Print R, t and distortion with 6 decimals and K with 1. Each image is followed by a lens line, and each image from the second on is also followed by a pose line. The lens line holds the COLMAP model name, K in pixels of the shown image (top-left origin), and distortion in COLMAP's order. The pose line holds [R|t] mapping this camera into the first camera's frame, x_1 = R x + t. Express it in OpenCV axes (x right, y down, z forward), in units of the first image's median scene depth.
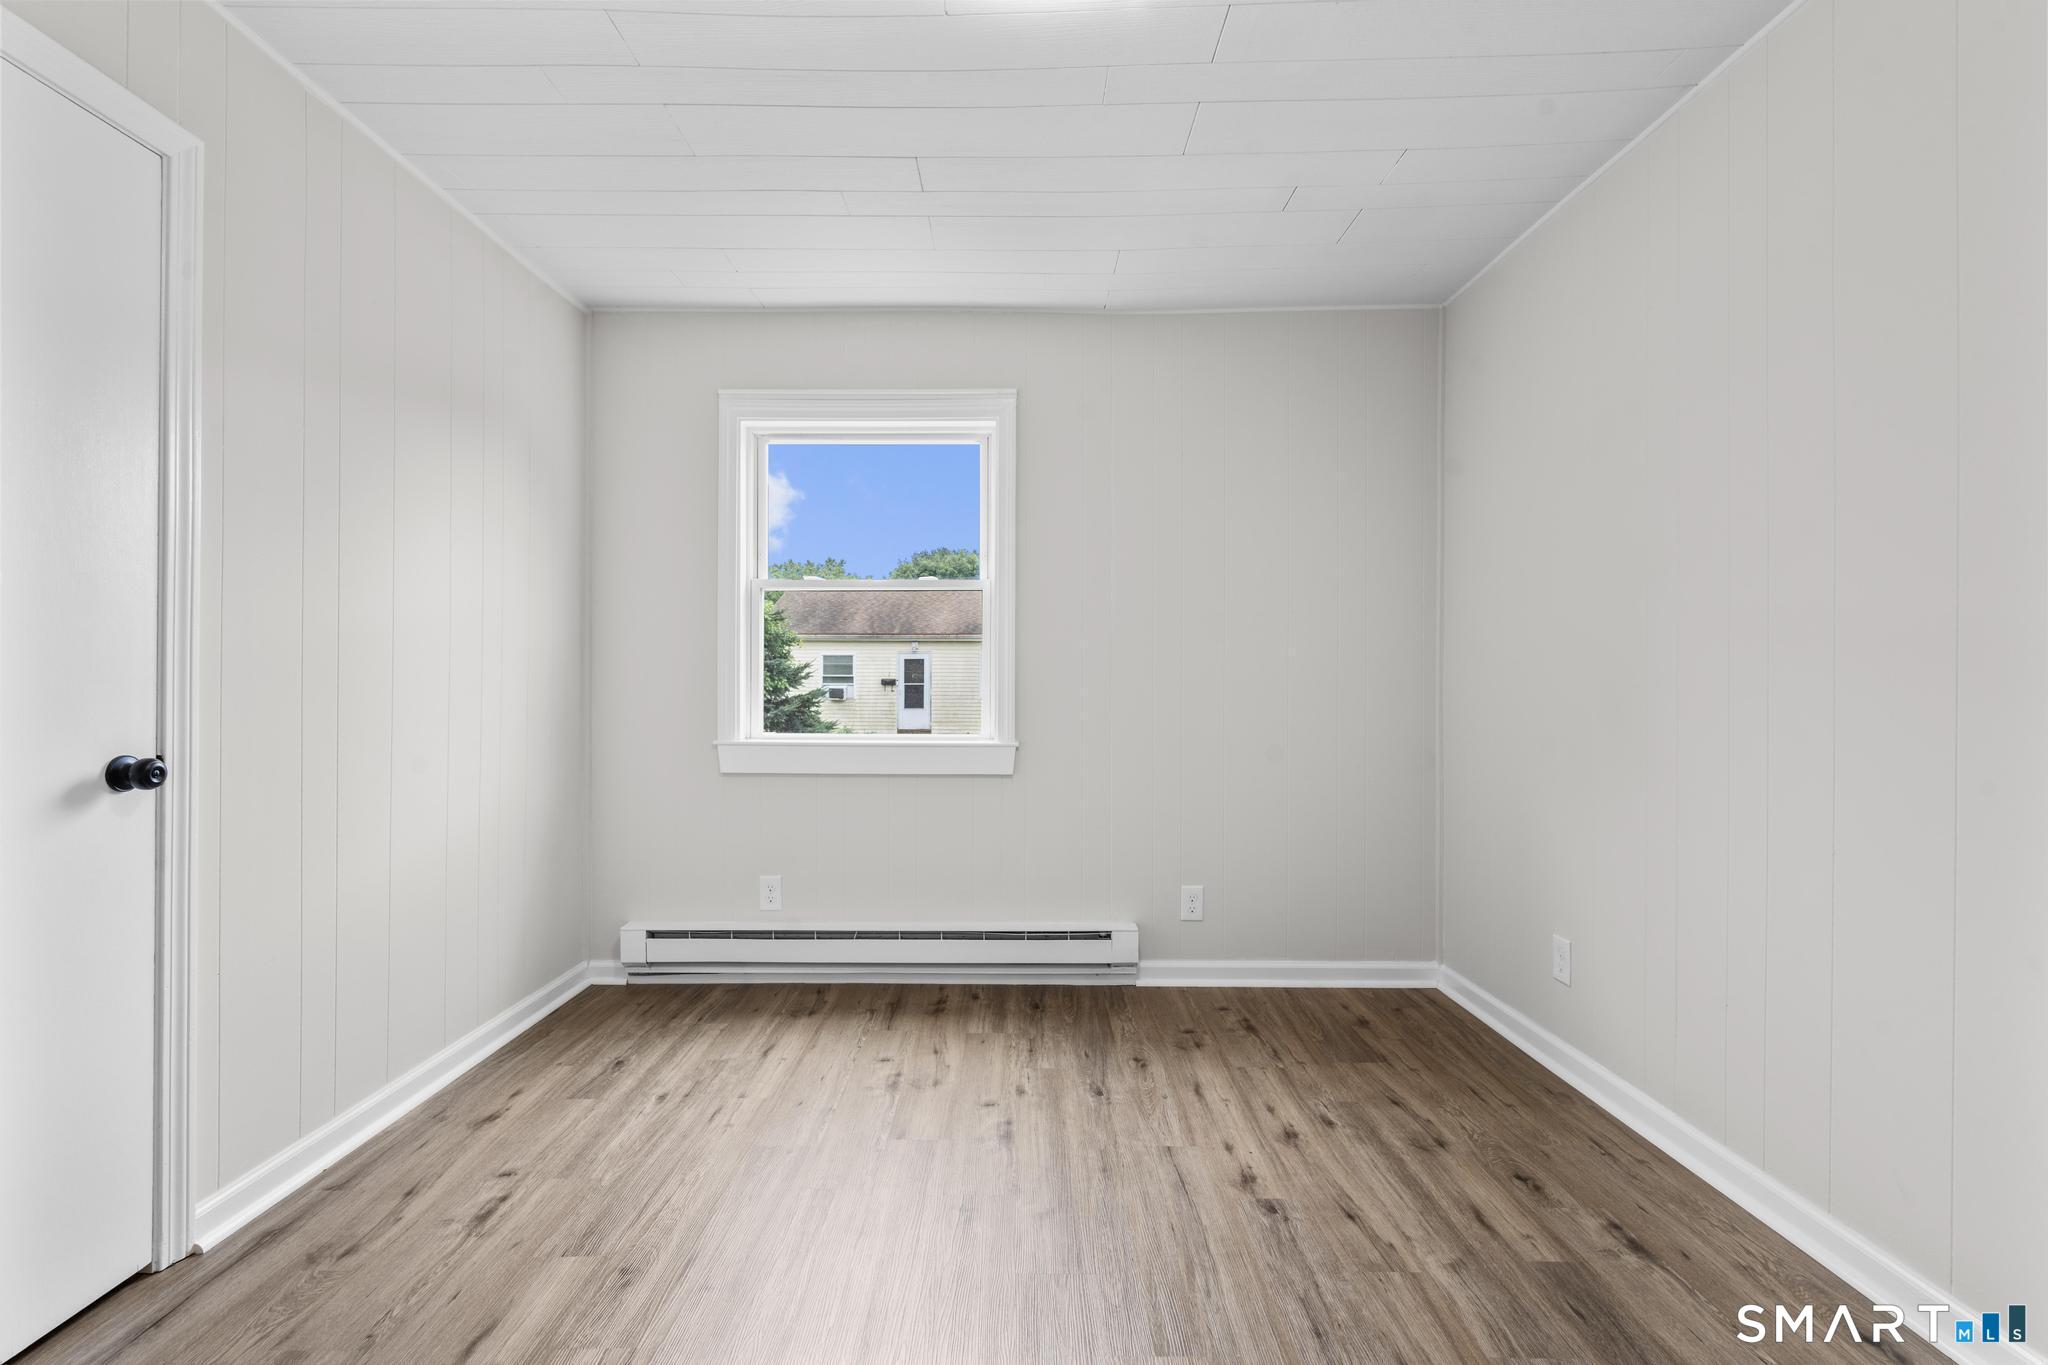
lens RADIAL K [[919.3, 0, 1005.8], [0, 919.3, 687.2], [0, 0, 1]] dist [-0.002867, 0.005939]
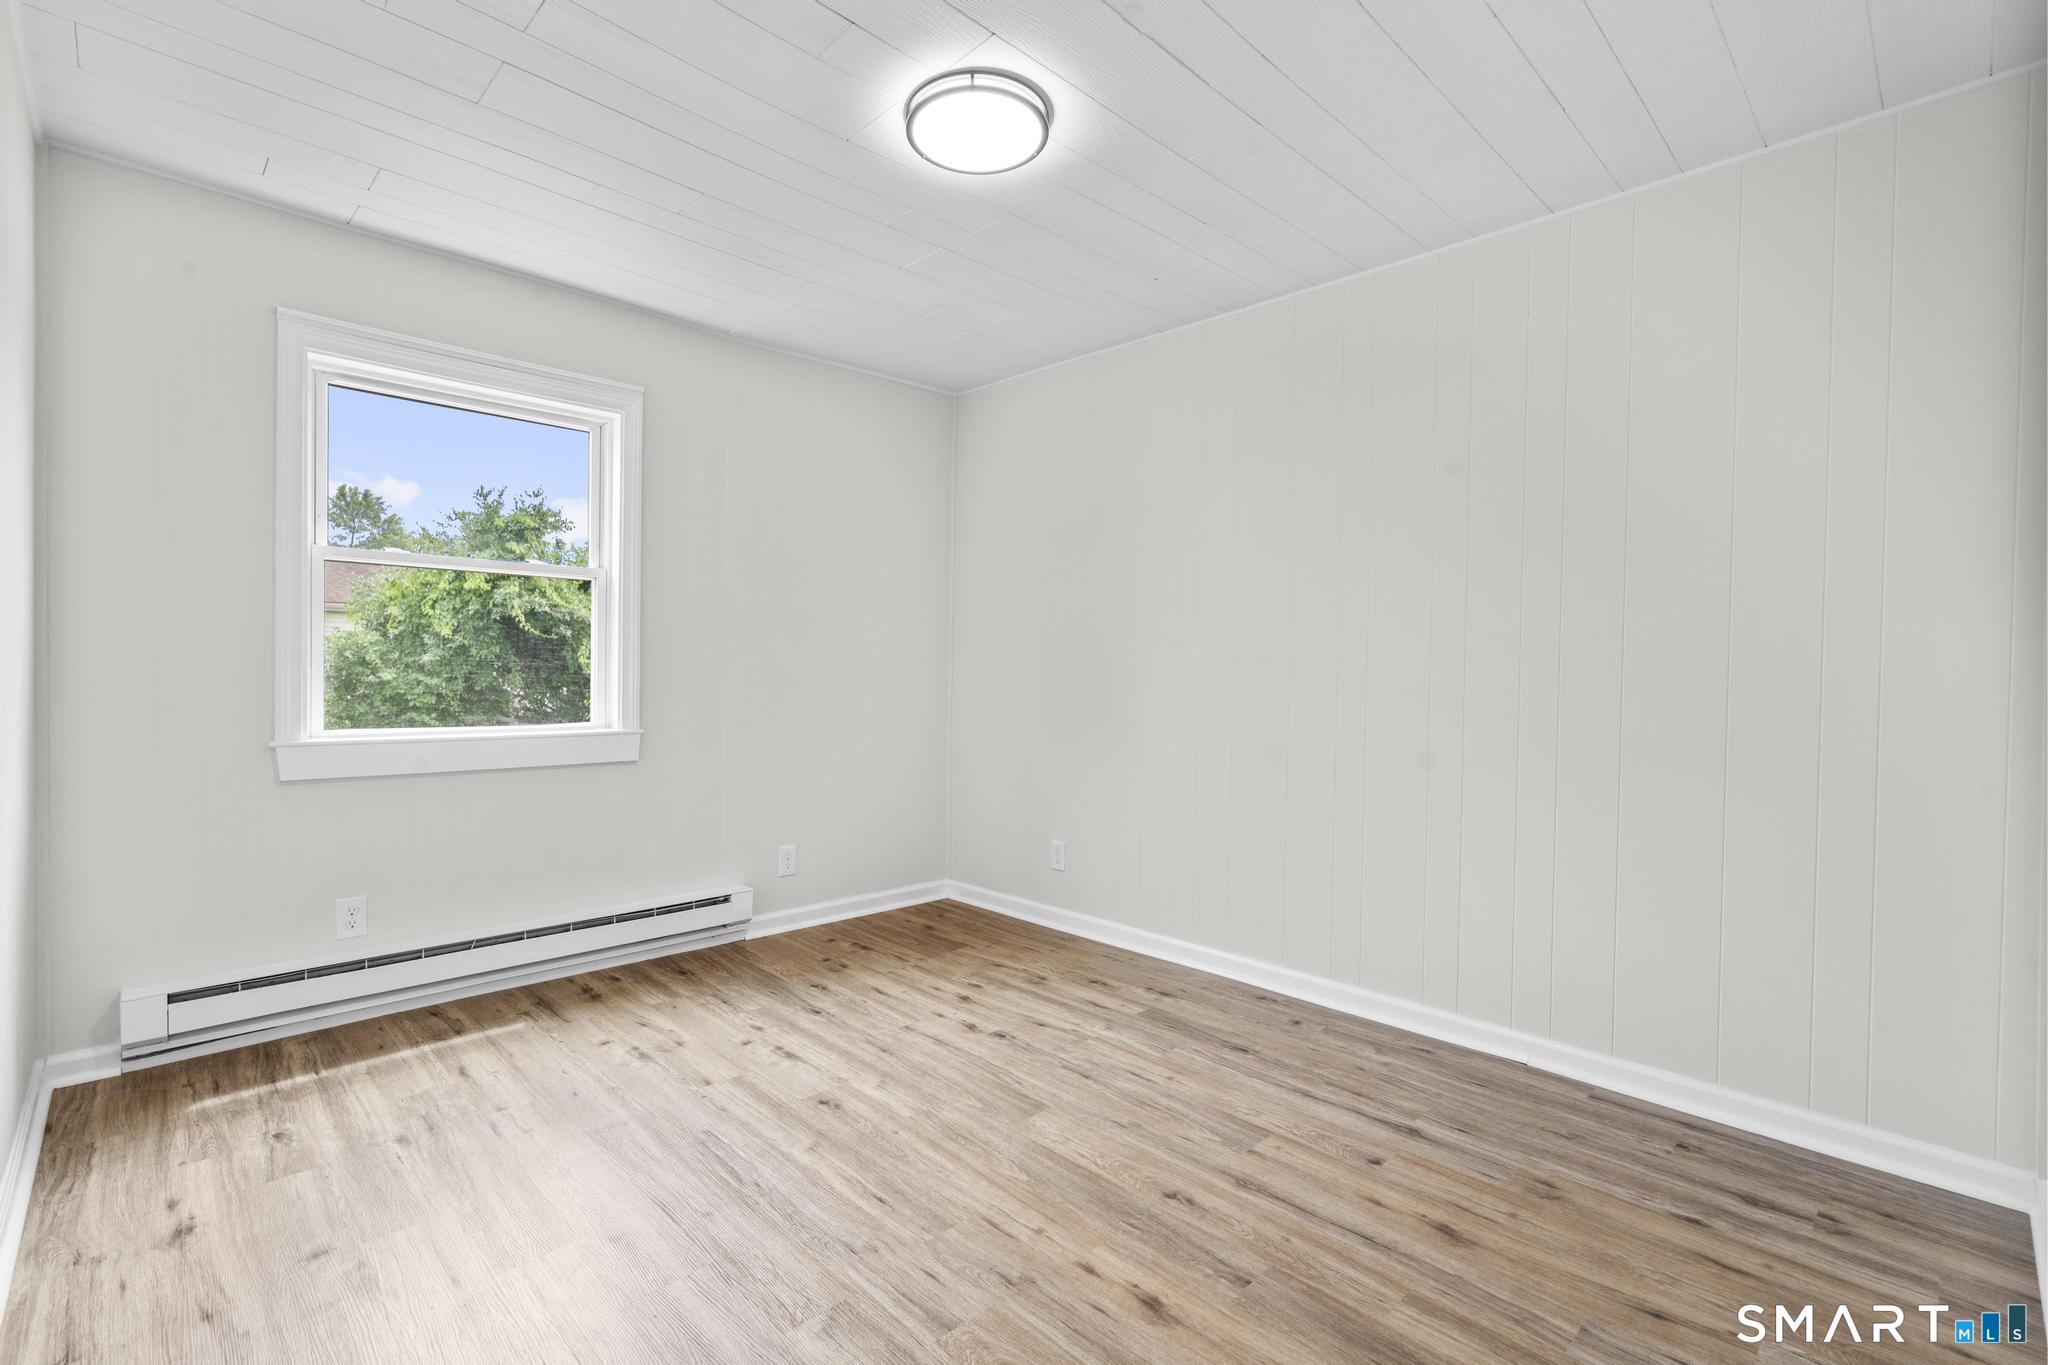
lens RADIAL K [[919.3, 0, 1005.8], [0, 919.3, 687.2], [0, 0, 1]] dist [-0.002867, 0.005939]
pose [[0.716049, -0.006419, 0.698021, -0.495411], [-0.010852, 0.999735, 0.020325, -0.016066], [-0.697966, -0.022129, 0.715789, -0.035864]]
